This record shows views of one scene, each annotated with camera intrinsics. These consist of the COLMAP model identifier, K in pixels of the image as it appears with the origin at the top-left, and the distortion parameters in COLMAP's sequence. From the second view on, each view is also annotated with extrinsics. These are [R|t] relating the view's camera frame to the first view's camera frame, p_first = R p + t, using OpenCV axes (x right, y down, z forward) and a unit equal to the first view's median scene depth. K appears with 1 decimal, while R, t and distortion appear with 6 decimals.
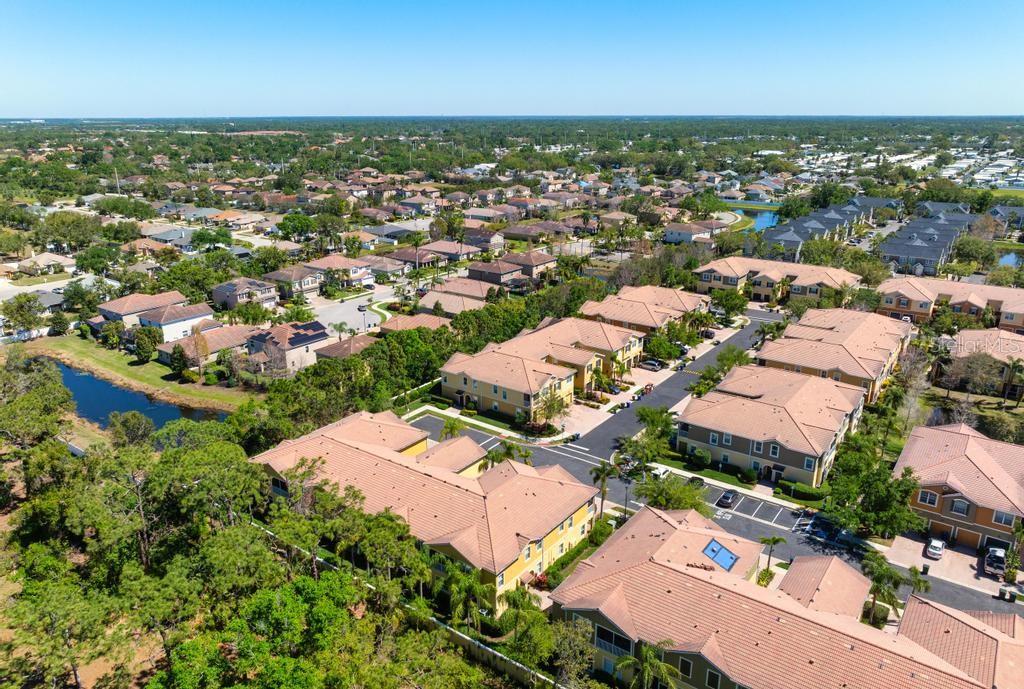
lens RADIAL K [[721.7, 0, 515.6], [0, 721.7, 346.8], [0, 0, 1]] dist [0.009927, -0.002000]
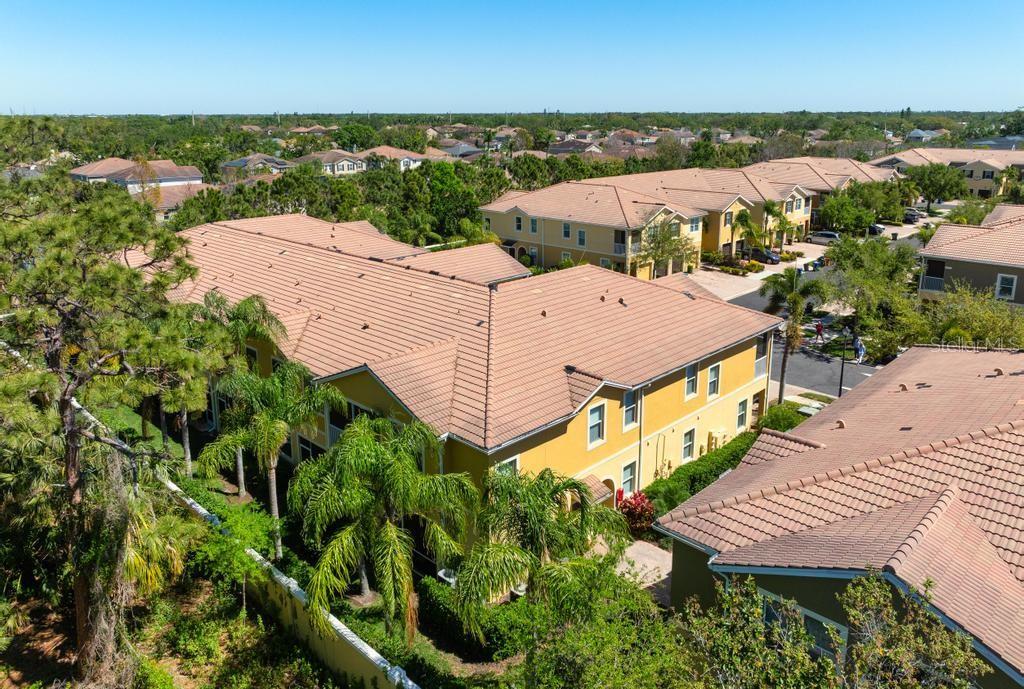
lens RADIAL K [[721.7, 0, 505.8], [0, 721.7, 334.1], [0, 0, 1]] dist [0.009927, -0.002000]
pose [[0.987428, 0.030765, -0.155045, 0.017238], [-0.035821, 0.998910, -0.029920, 0.167542], [0.153956, 0.035098, 0.987454, 0.423607]]
